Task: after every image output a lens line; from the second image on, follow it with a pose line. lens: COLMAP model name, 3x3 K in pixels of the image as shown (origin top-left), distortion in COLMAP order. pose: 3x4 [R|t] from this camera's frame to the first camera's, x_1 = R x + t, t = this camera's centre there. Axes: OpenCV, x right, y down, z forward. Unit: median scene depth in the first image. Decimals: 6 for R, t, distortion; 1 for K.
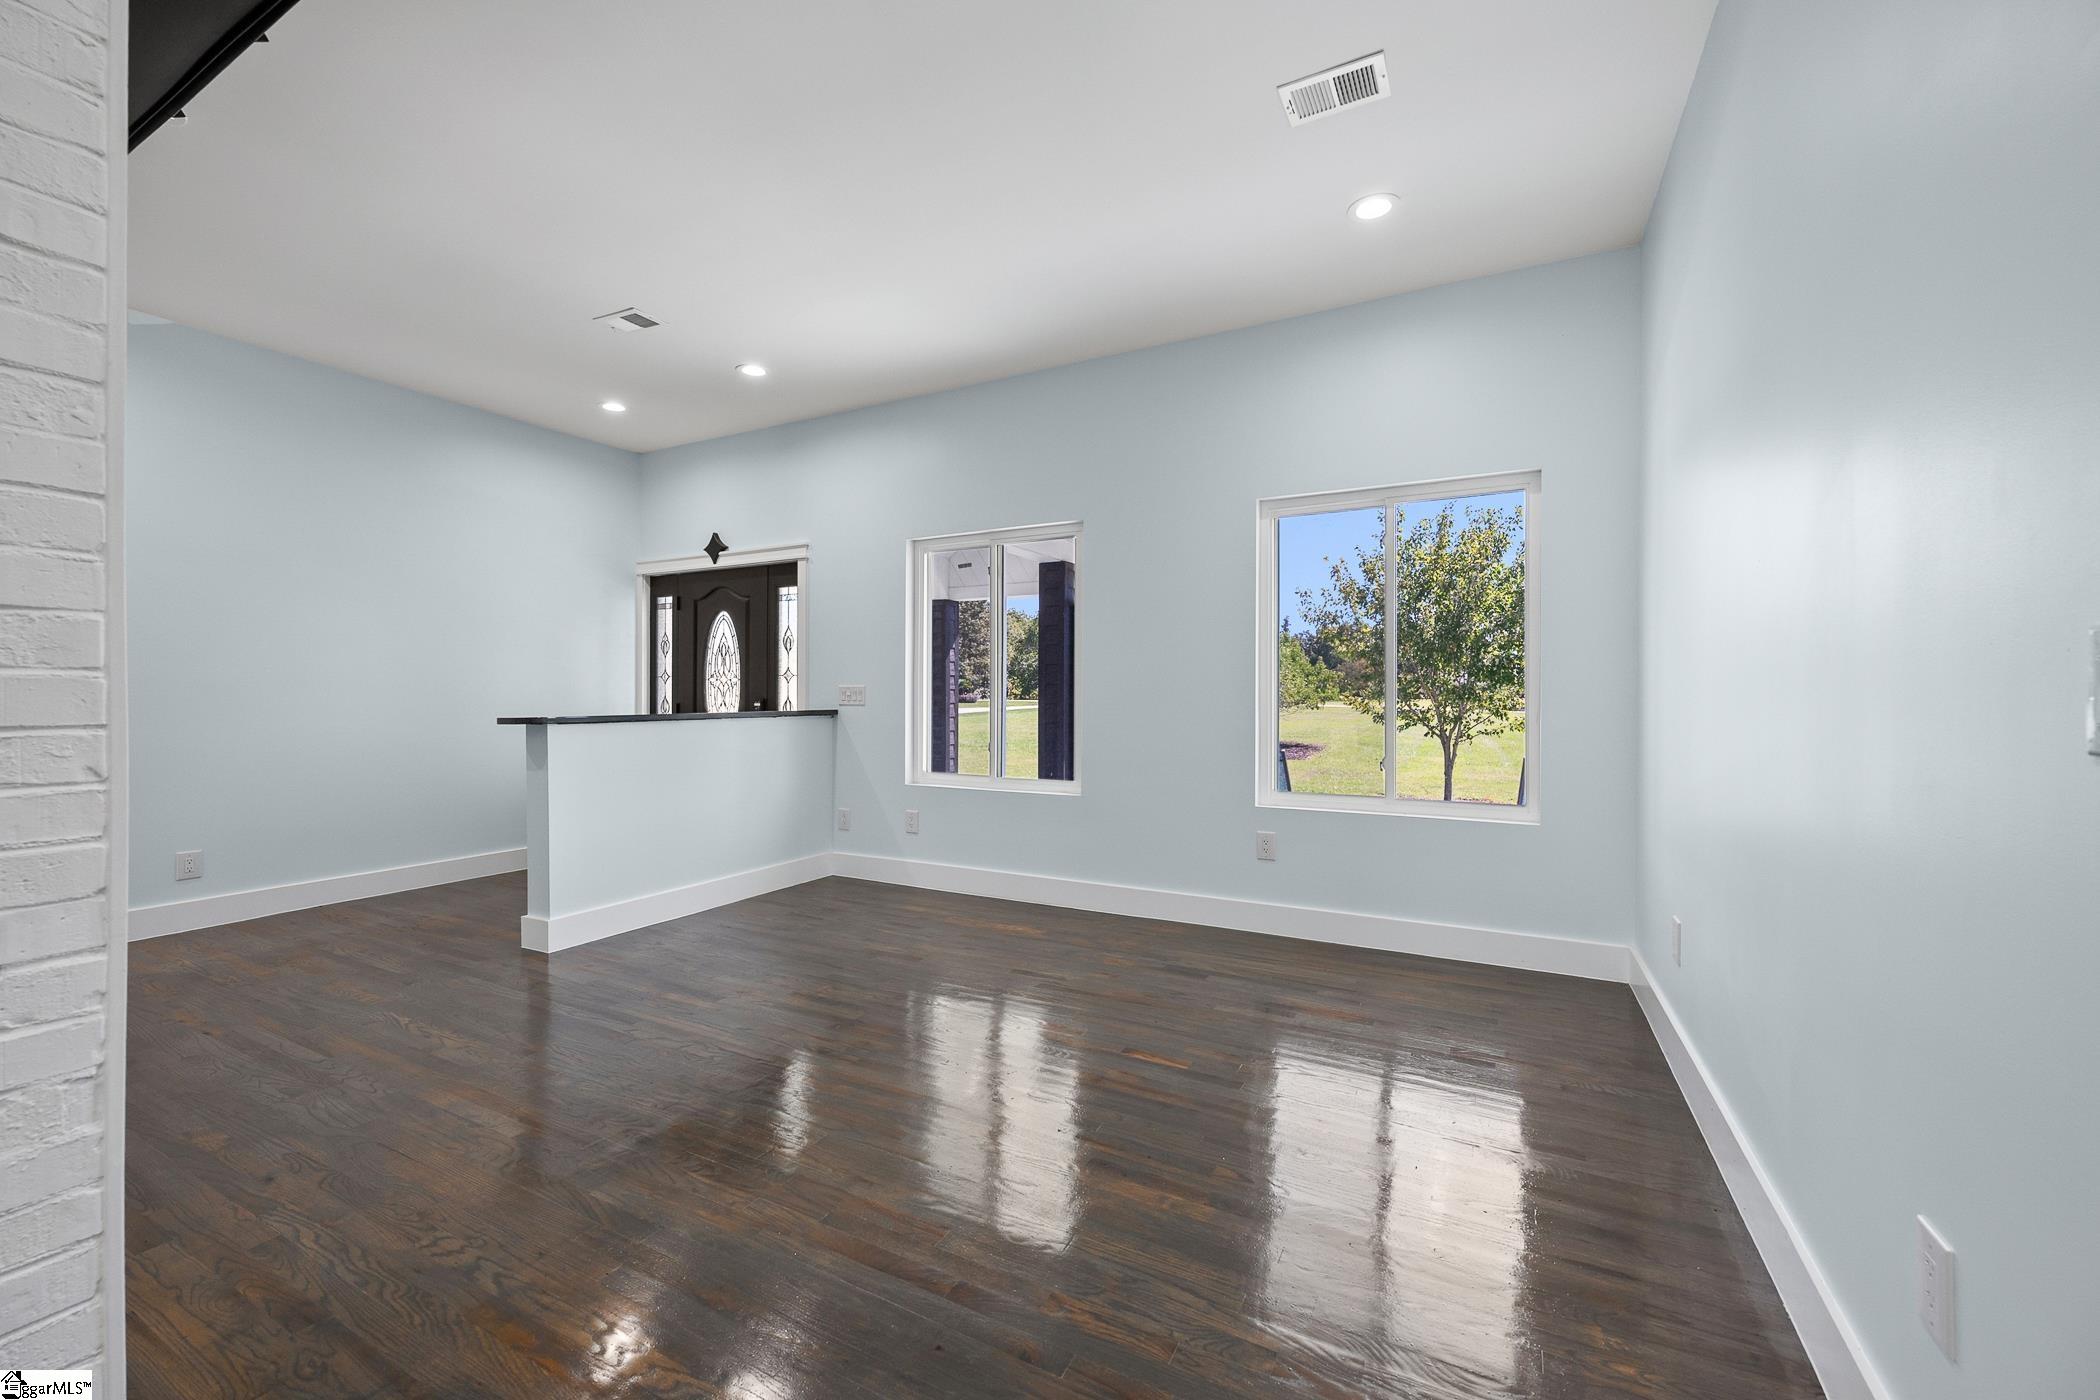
lens RADIAL K [[840.9, 0, 1056.8], [0, 840.9, 686.4], [0, 0, 1]] dist [-0.000176, -0.000008]
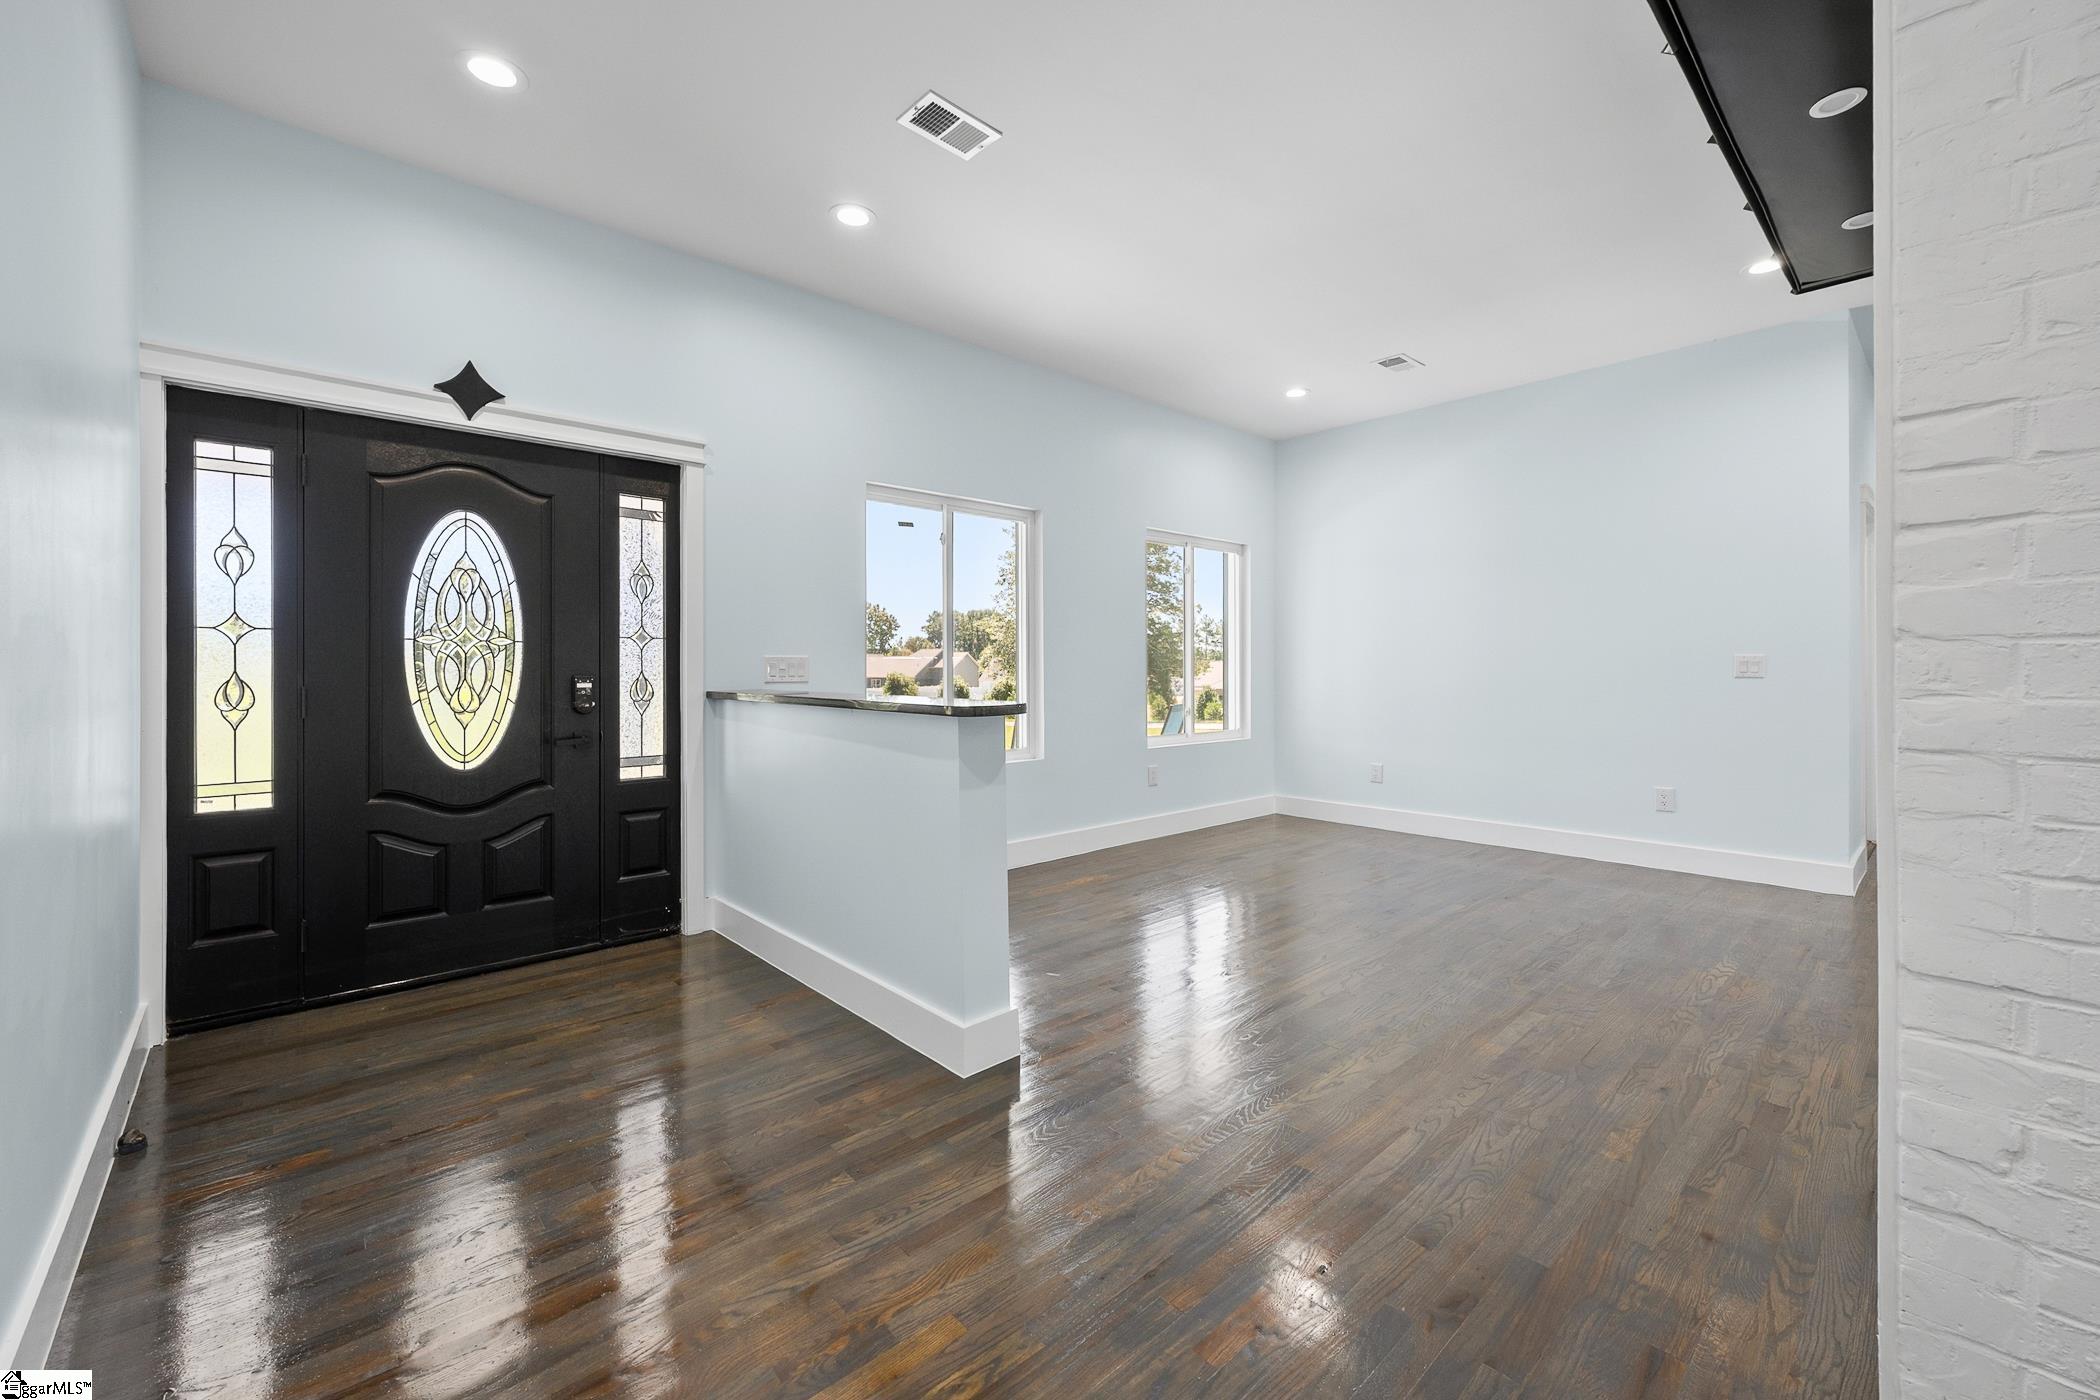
lens RADIAL K [[834.0, 0, 1043.9], [0, 834.0, 680.3], [0, 0, 1]] dist [-0.000622, -0.000166]
pose [[0.333824, -0.013767, 0.942535, -0.805499], [-0.010512, 0.999777, 0.018326, 0.003586], [-0.942577, -0.016026, 0.333605, 0.501845]]
